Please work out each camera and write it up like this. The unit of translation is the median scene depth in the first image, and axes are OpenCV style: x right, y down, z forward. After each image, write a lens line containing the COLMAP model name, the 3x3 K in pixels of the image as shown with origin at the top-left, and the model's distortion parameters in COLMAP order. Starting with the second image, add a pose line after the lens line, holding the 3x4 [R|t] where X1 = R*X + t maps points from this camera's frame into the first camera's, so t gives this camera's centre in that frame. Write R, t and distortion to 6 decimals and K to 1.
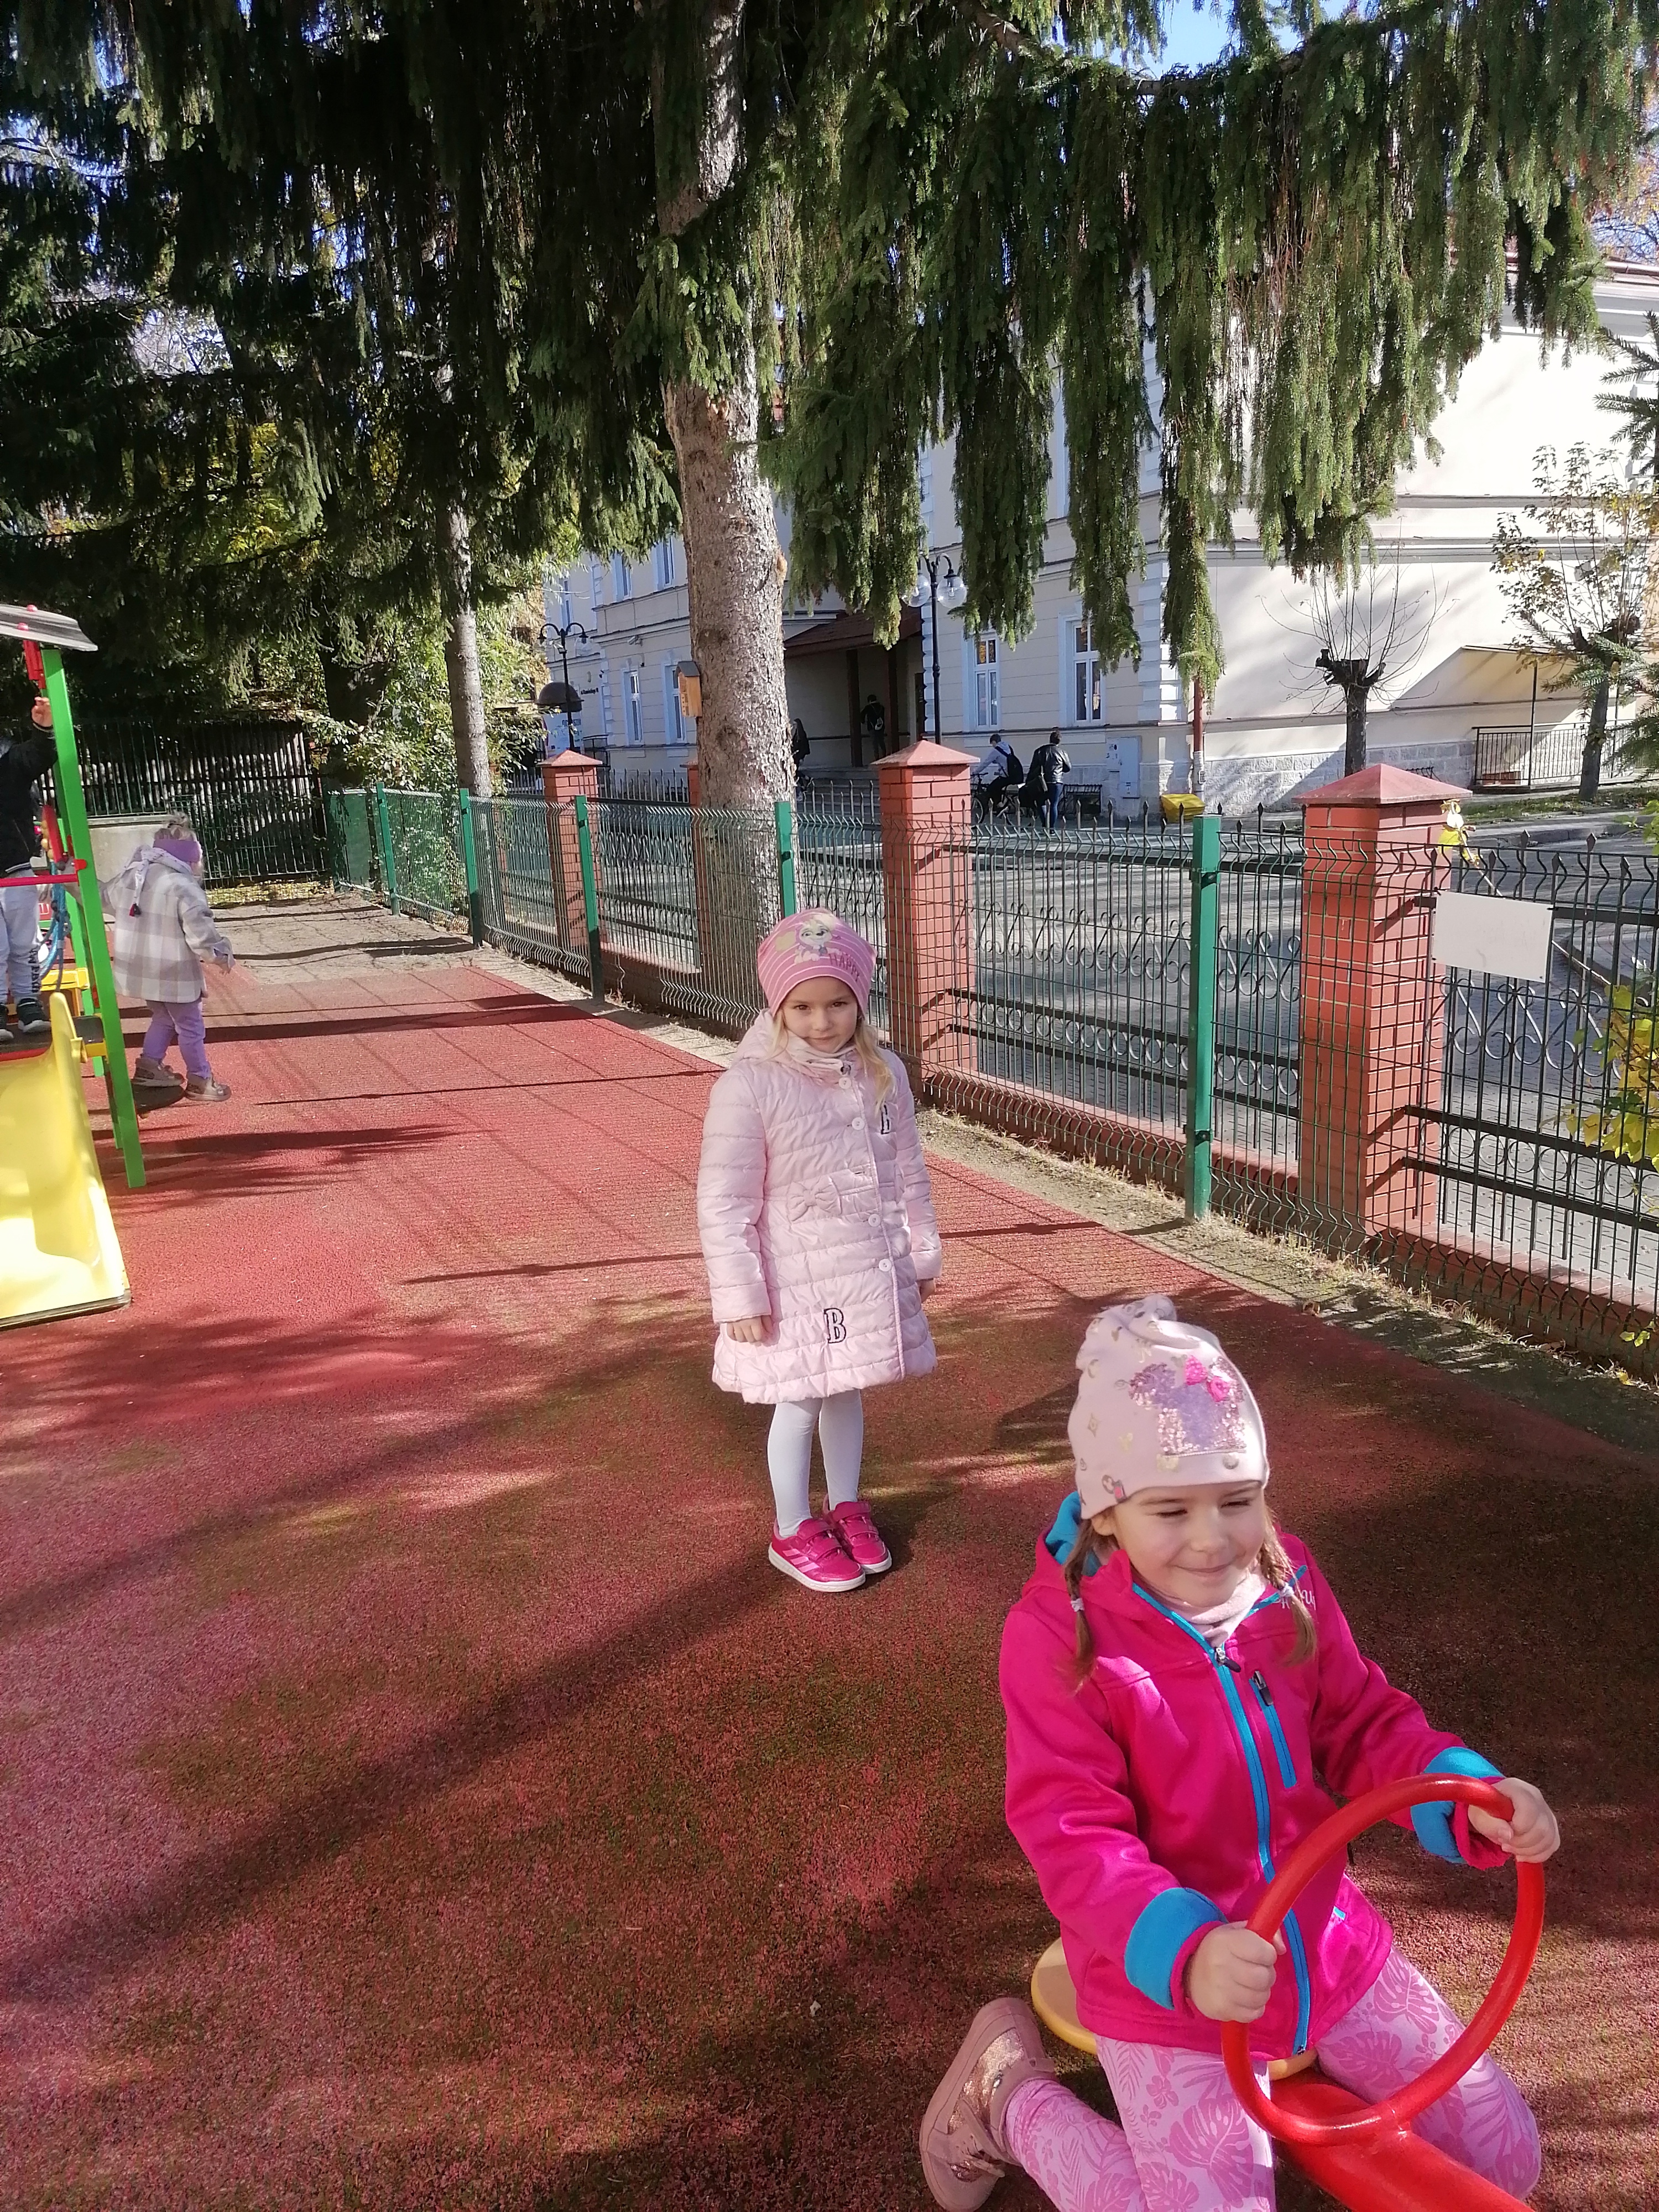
lens RADIAL K [[1620.7, 0, 869.5], [0, 1620.7, 1126.5], [0, 0, 1]] dist [0.055569, -0.076340]
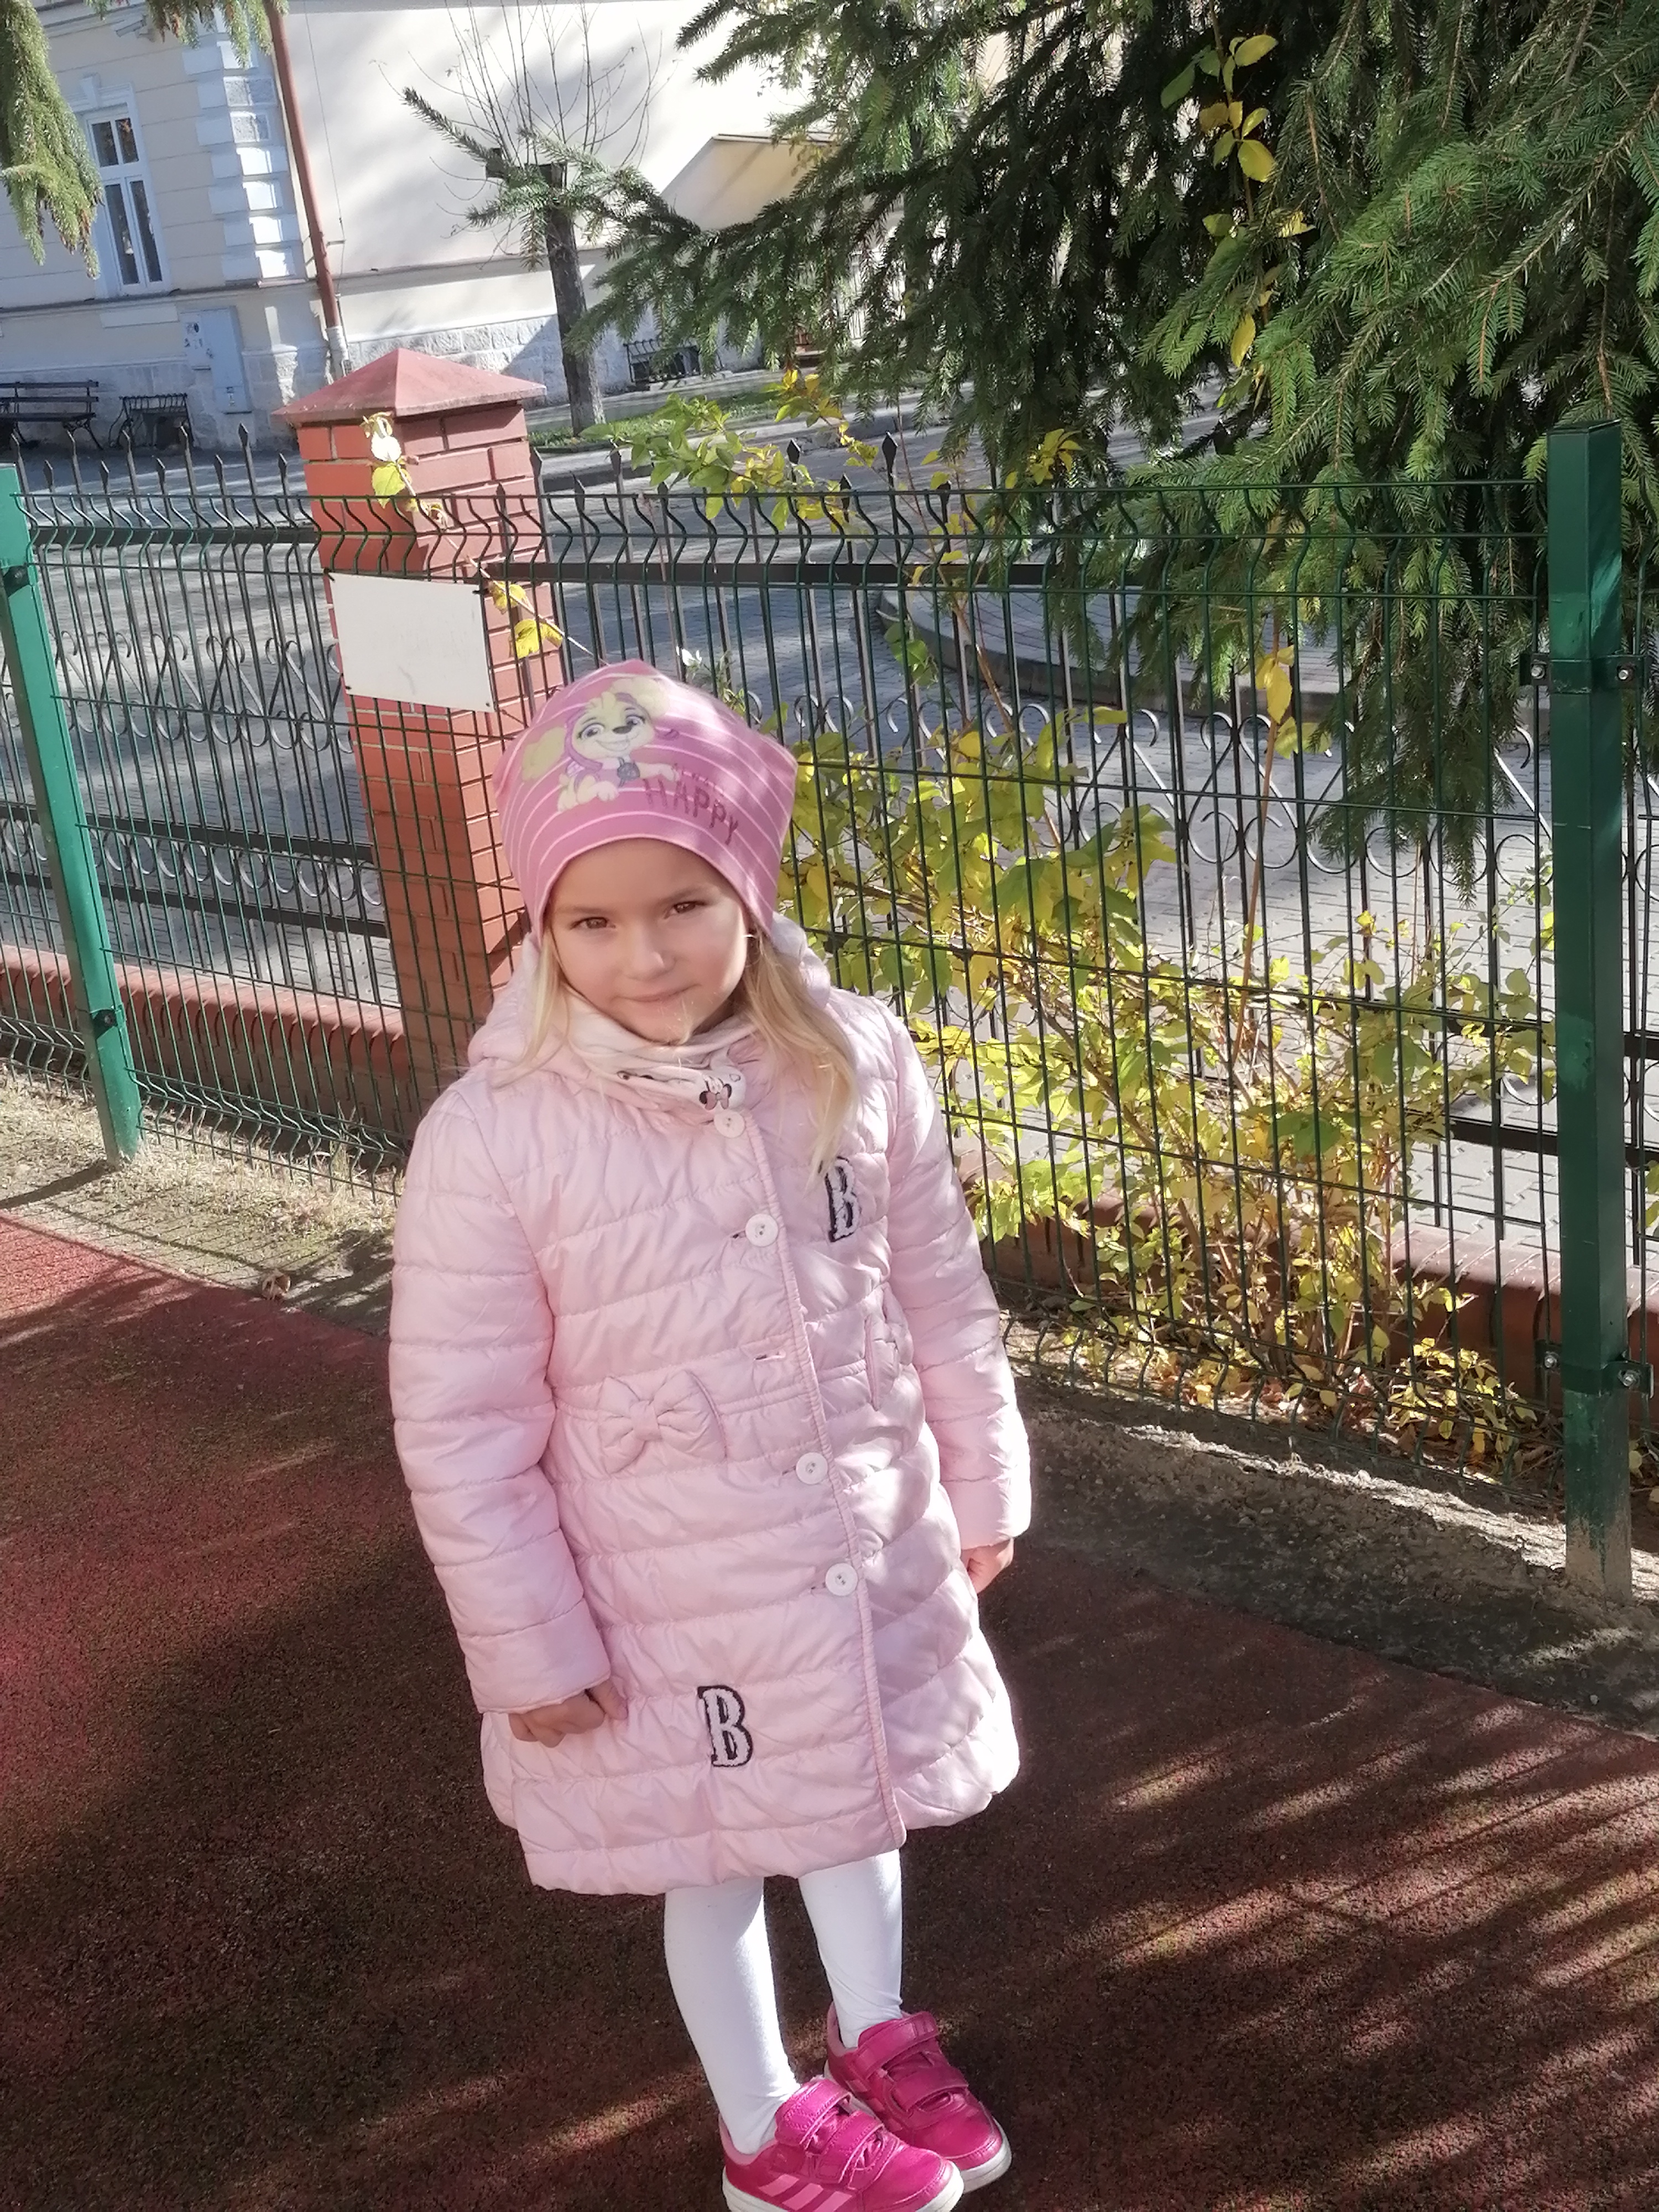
lens RADIAL K [[2566.2, 0, 961.3], [0, 2566.2, 1123.4], [0, 0, 1]] dist [0.046868, 0.000000]
pose [[0.921249, -0.175833, 0.346963, 0.127540], [0.149372, 0.983525, 0.101817, -0.004667], [-0.359149, -0.041972, 0.932336, 0.014075]]
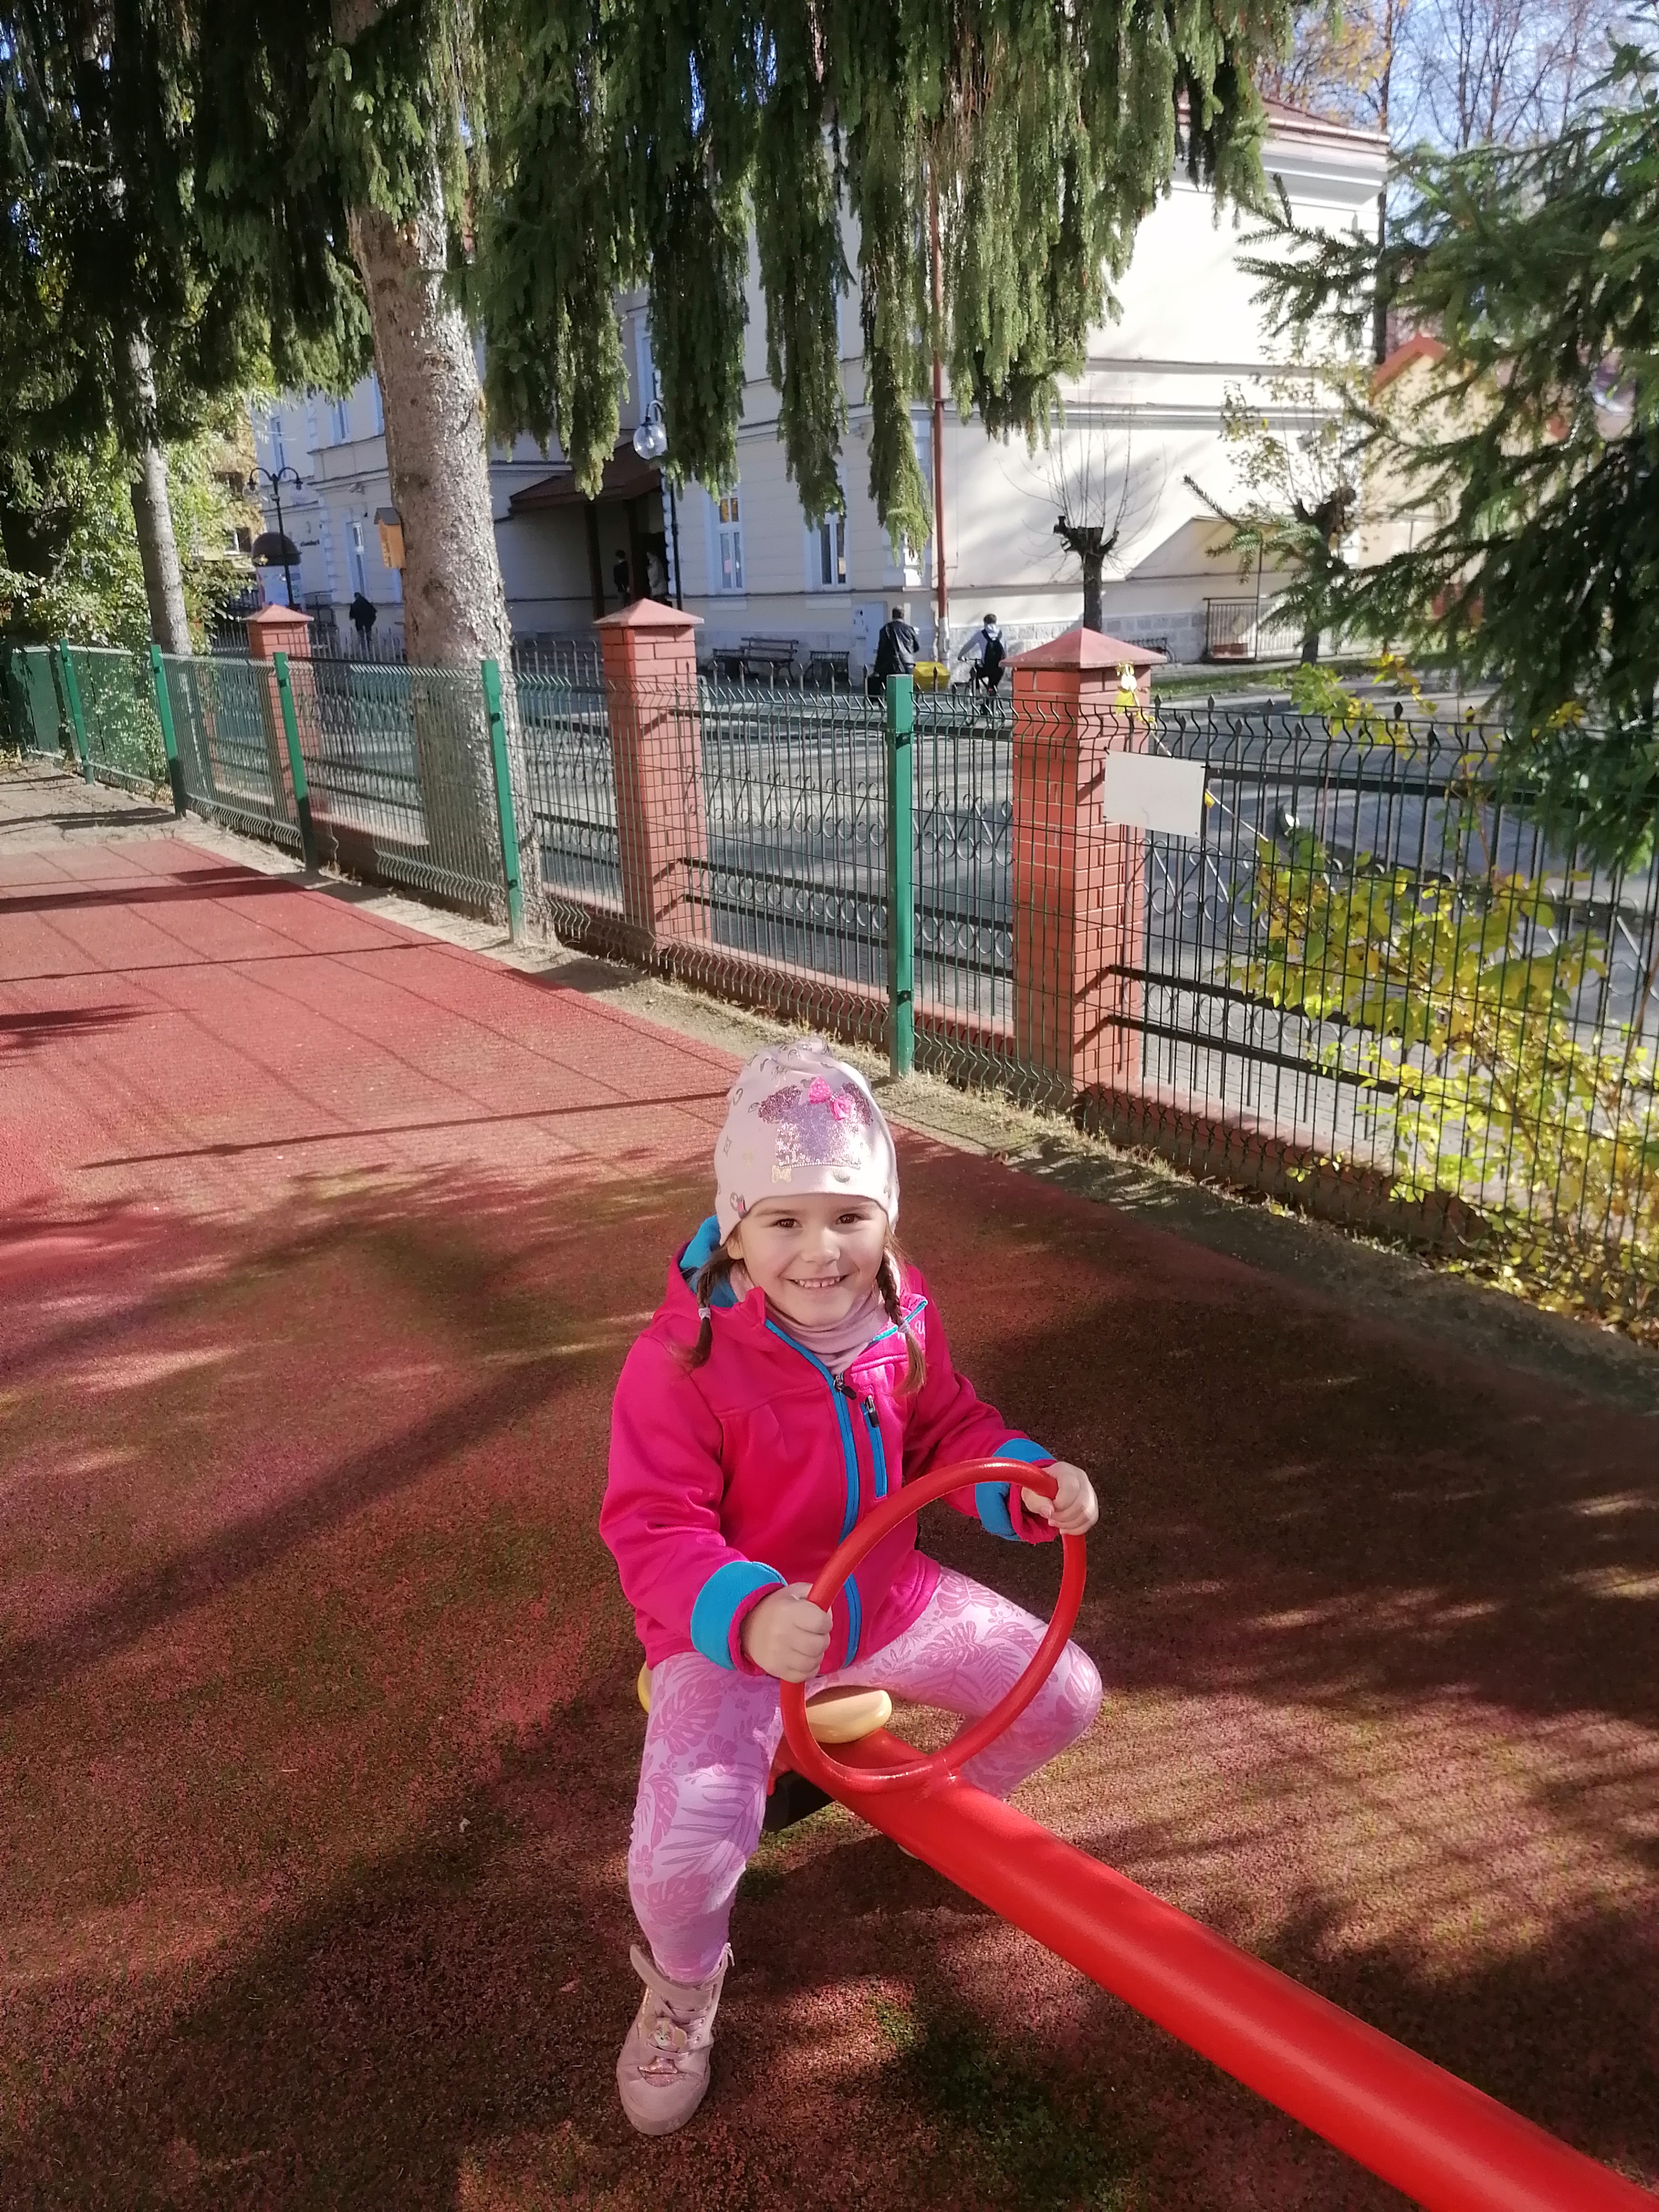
lens RADIAL K [[1620.7, 0, 881.0], [0, 1620.7, 1130.4], [0, 0, 1]] dist [0.055569, -0.076340]
pose [[0.988597, -0.034623, 0.146553, 0.029946], [0.023001, 0.996508, 0.080268, 0.006359], [-0.148820, -0.075982, 0.985941, -0.011518]]
